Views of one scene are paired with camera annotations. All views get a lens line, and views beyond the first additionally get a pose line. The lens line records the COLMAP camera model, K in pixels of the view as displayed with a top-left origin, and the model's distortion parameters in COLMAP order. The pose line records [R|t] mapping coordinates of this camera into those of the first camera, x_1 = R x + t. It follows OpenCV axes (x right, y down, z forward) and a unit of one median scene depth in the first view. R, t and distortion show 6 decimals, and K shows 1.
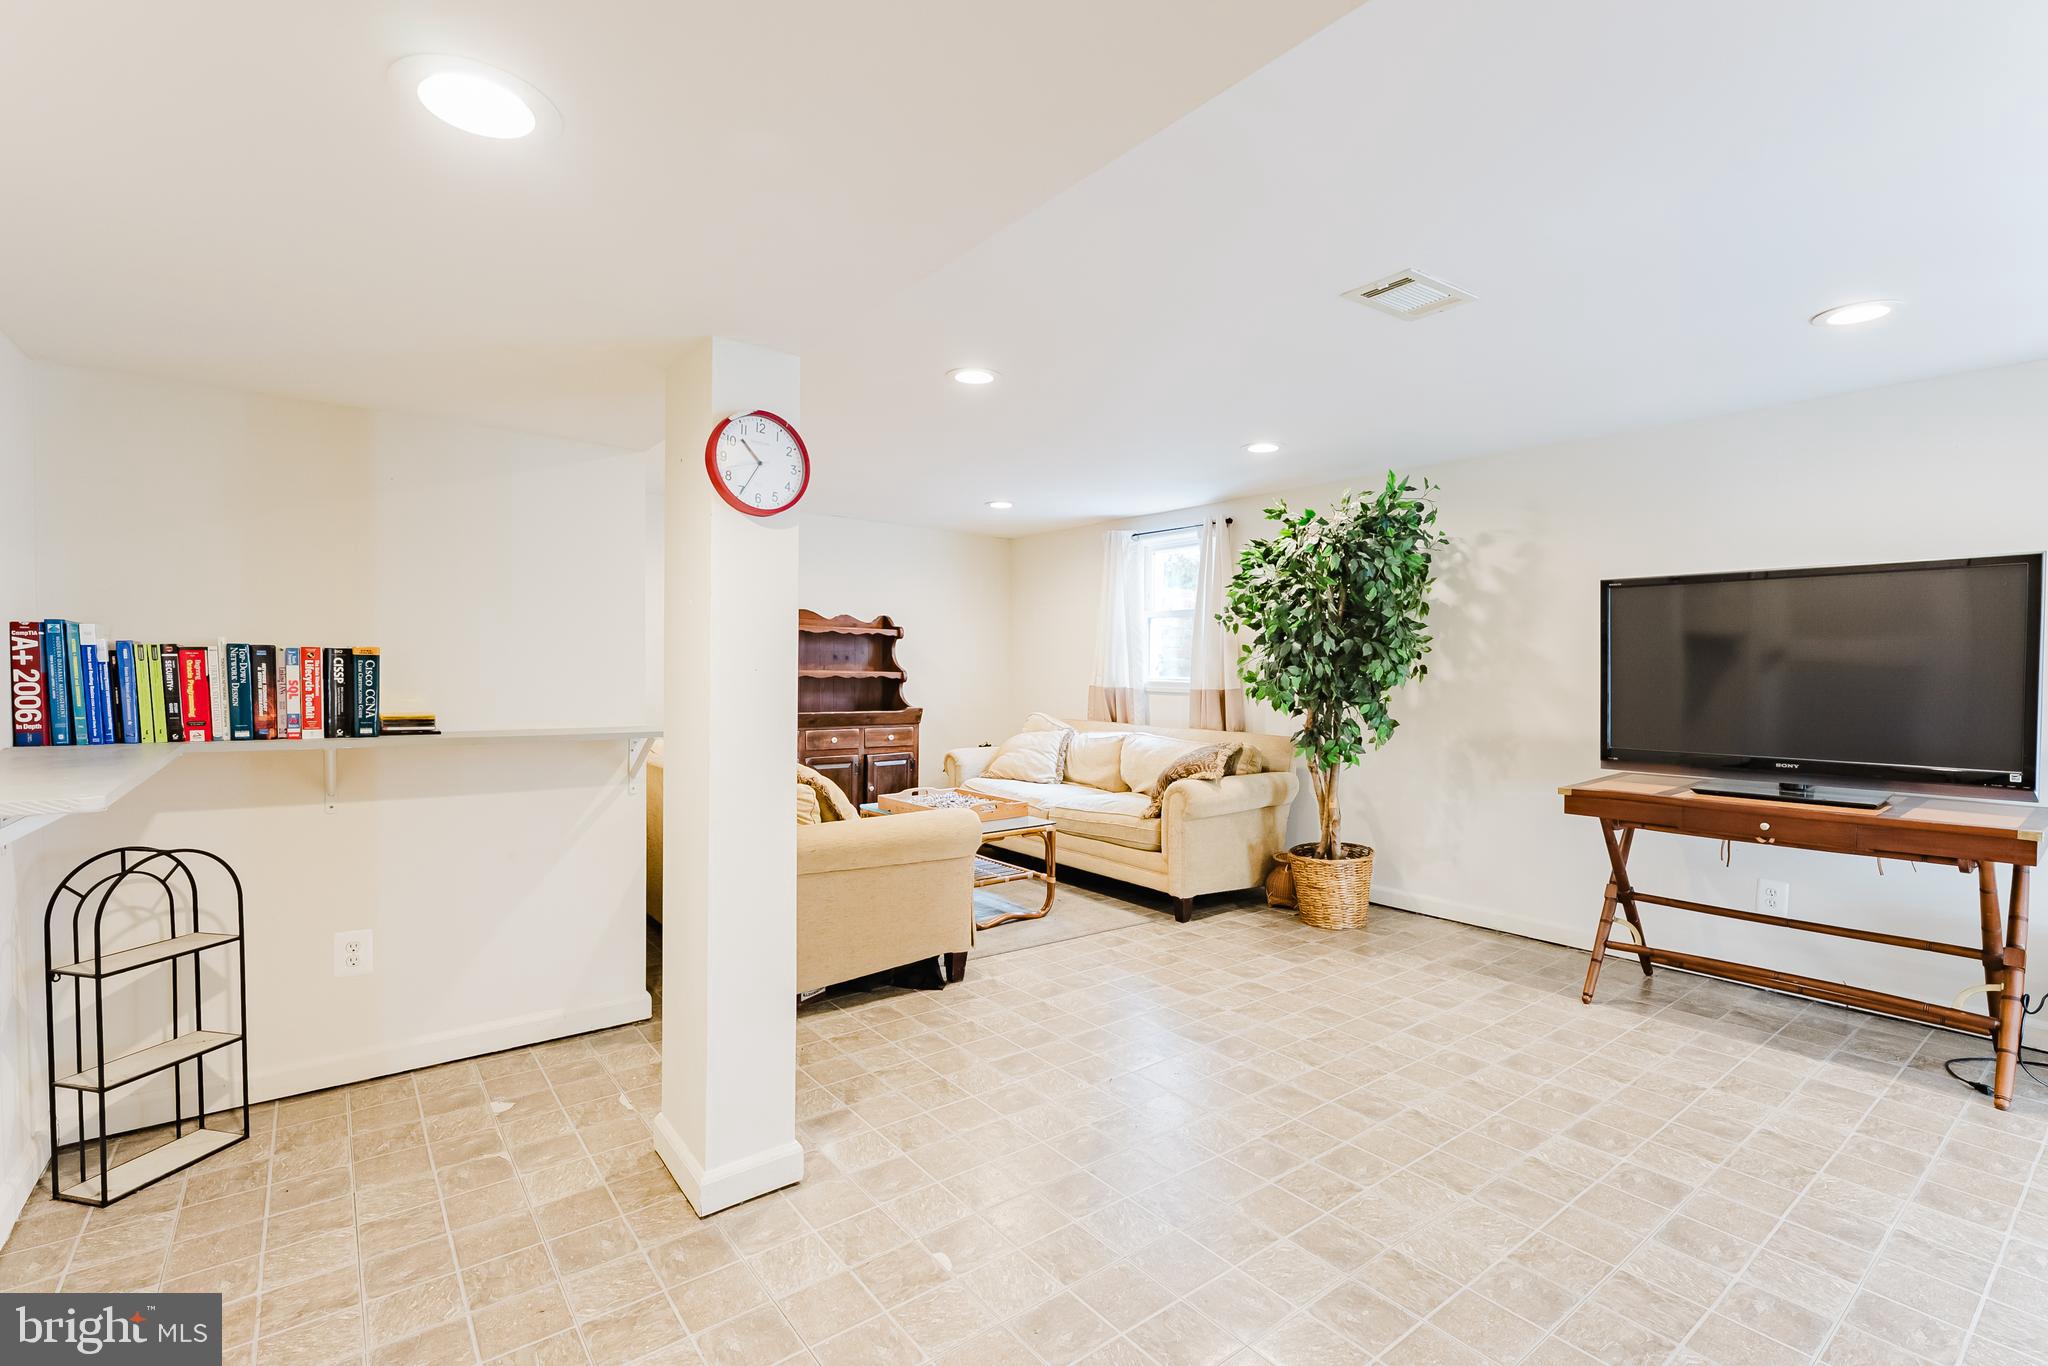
lens RADIAL K [[930.9, 0, 1023.3], [0, 930.9, 690.7], [0, 0, 1]] dist [-0.000367, 0.000060]
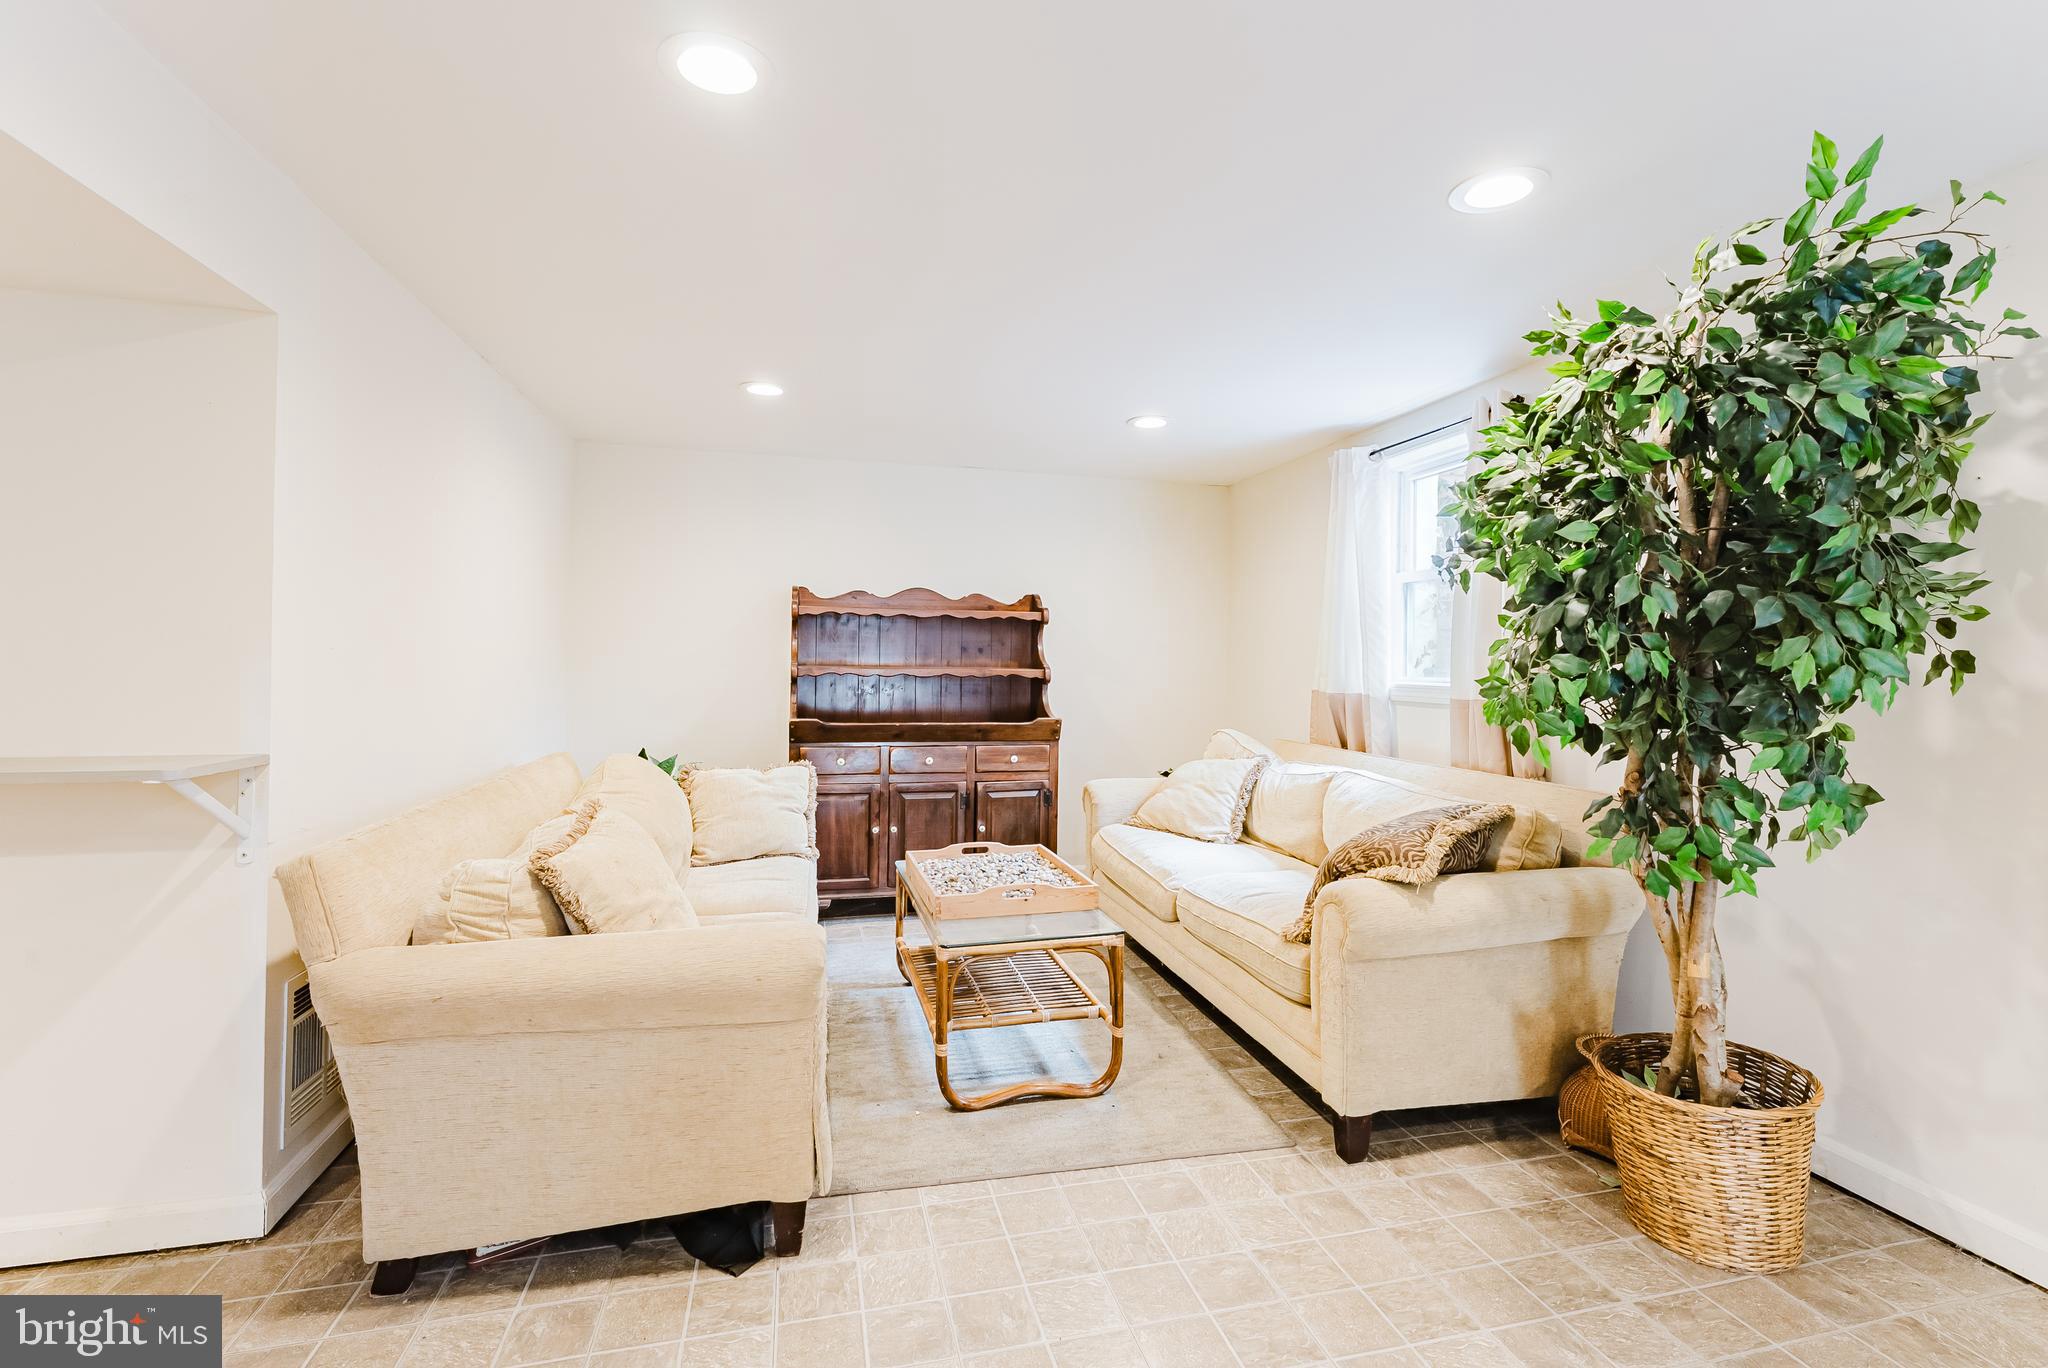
lens RADIAL K [[930.9, 0, 1024.6], [0, 930.9, 658.7], [0, 0, 1]] dist [-0.000367, 0.000060]
pose [[0.915461, -0.004350, -0.402382, 0.213256], [-0.009081, 0.999464, -0.031464, -0.007435], [0.402303, 0.032458, 0.914931, 0.452615]]
